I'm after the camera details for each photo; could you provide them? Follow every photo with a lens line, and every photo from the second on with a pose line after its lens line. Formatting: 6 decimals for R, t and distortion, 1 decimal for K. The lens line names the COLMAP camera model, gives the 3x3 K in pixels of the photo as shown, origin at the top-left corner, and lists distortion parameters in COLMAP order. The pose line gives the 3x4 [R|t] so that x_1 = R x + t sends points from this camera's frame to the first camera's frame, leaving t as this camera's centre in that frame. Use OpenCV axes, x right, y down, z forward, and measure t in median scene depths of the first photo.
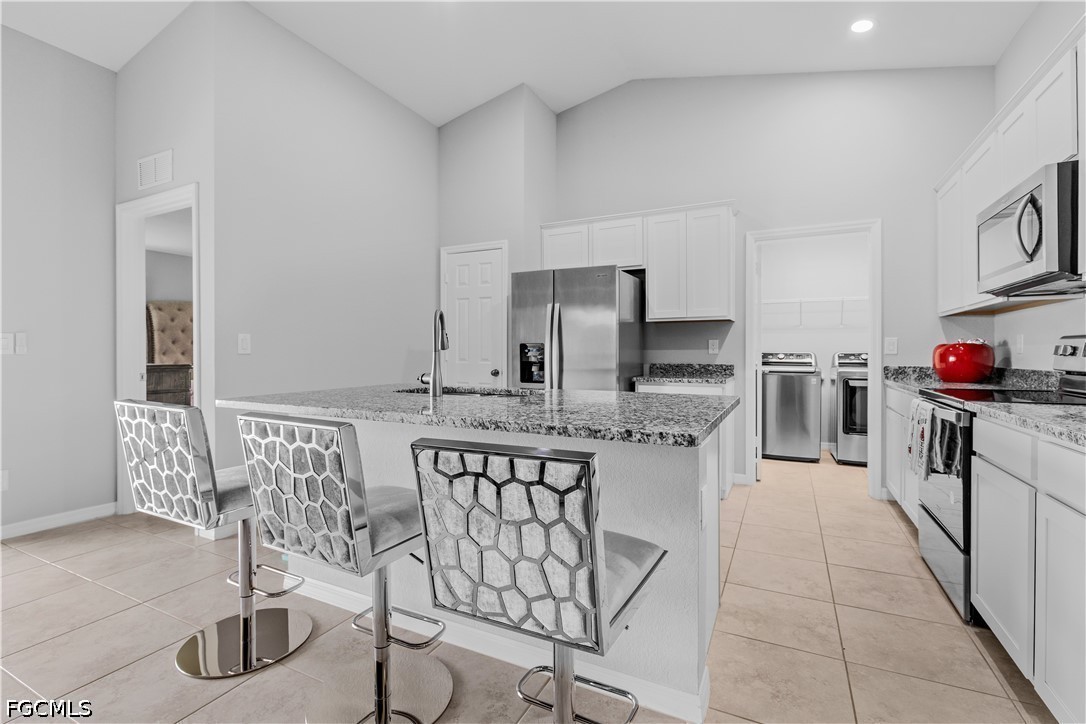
lens RADIAL K [[490.4, 0, 546.2], [0, 490.4, 355.2], [0, 0, 1]] dist [0.006150, -0.000867]
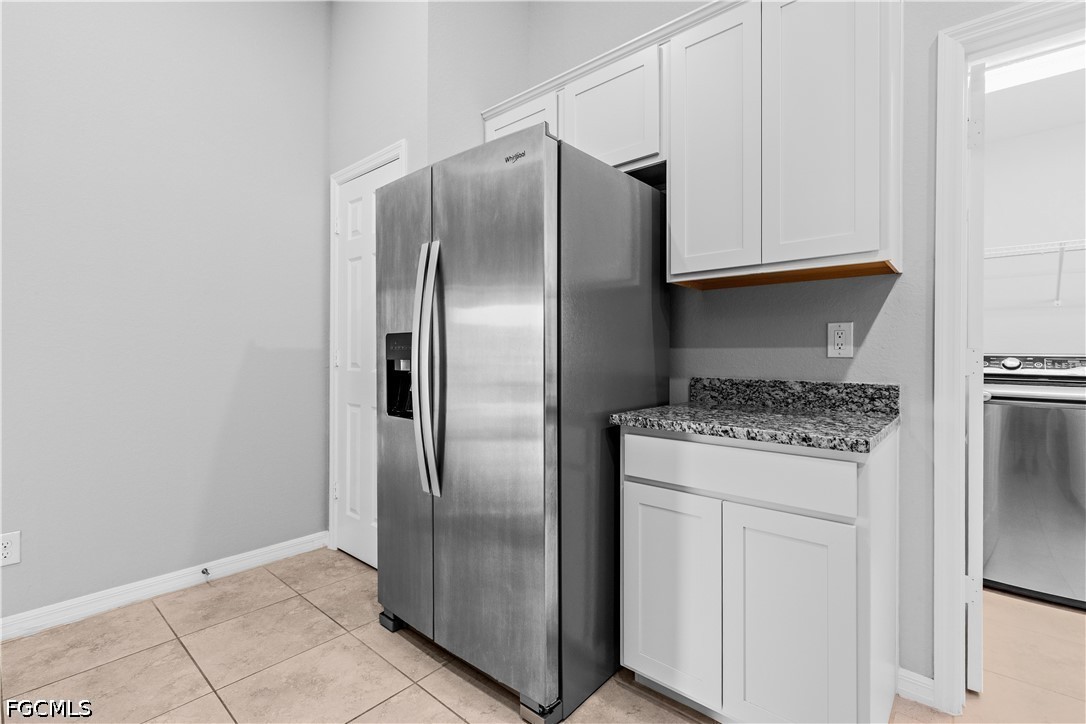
lens RADIAL K [[490.4, 0, 544.3], [0, 490.4, 354.5], [0, 0, 1]] dist [0.006150, -0.000867]
pose [[0.968241, 0.003648, -0.249991, 0.204236], [-0.004945, 0.999977, -0.004560, -0.001882], [0.249968, 0.005652, 0.968238, 0.542717]]
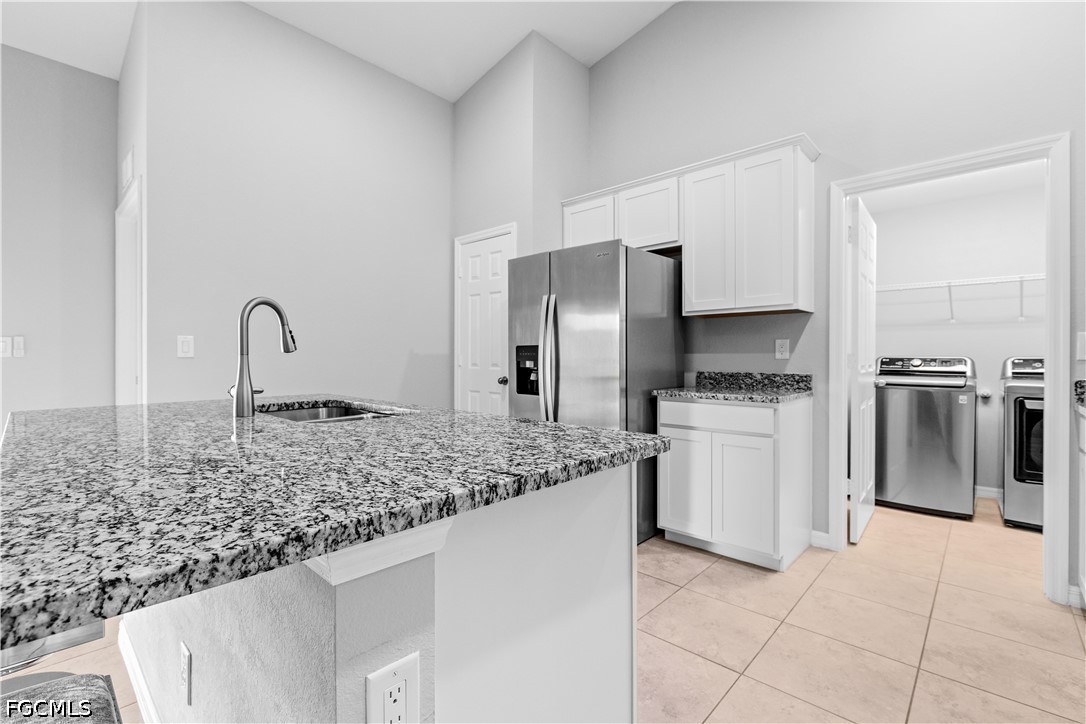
lens RADIAL K [[490.4, 0, 541.5], [0, 490.4, 359.1], [0, 0, 1]] dist [0.006150, -0.000867]
pose [[0.960593, 0.002793, -0.277945, 0.201853], [-0.003011, 0.999995, -0.000358, -0.001200], [0.277943, 0.001180, 0.960597, 0.215948]]
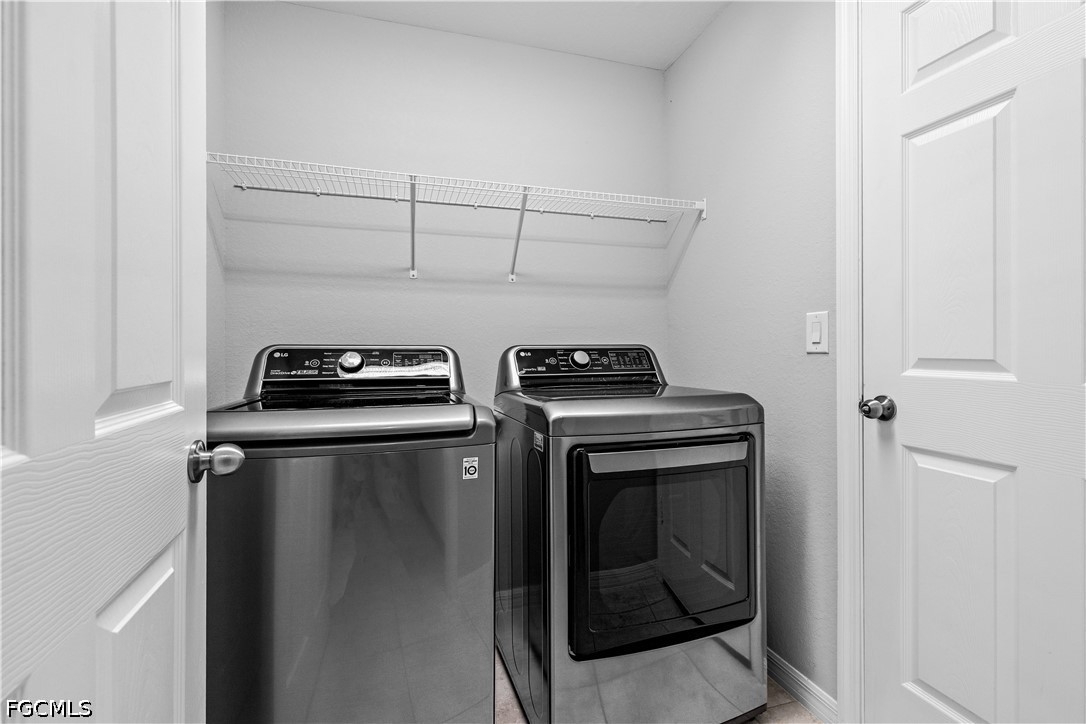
lens RADIAL K [[490.4, 0, 548.0], [0, 490.4, 351.4], [0, 0, 1]] dist [0.006150, -0.000867]
pose [[0.719228, -0.008564, 0.694721, 0.468593], [0.006497, 0.999963, 0.005600, -0.004889], [-0.694743, 0.000486, 0.719258, 0.923907]]
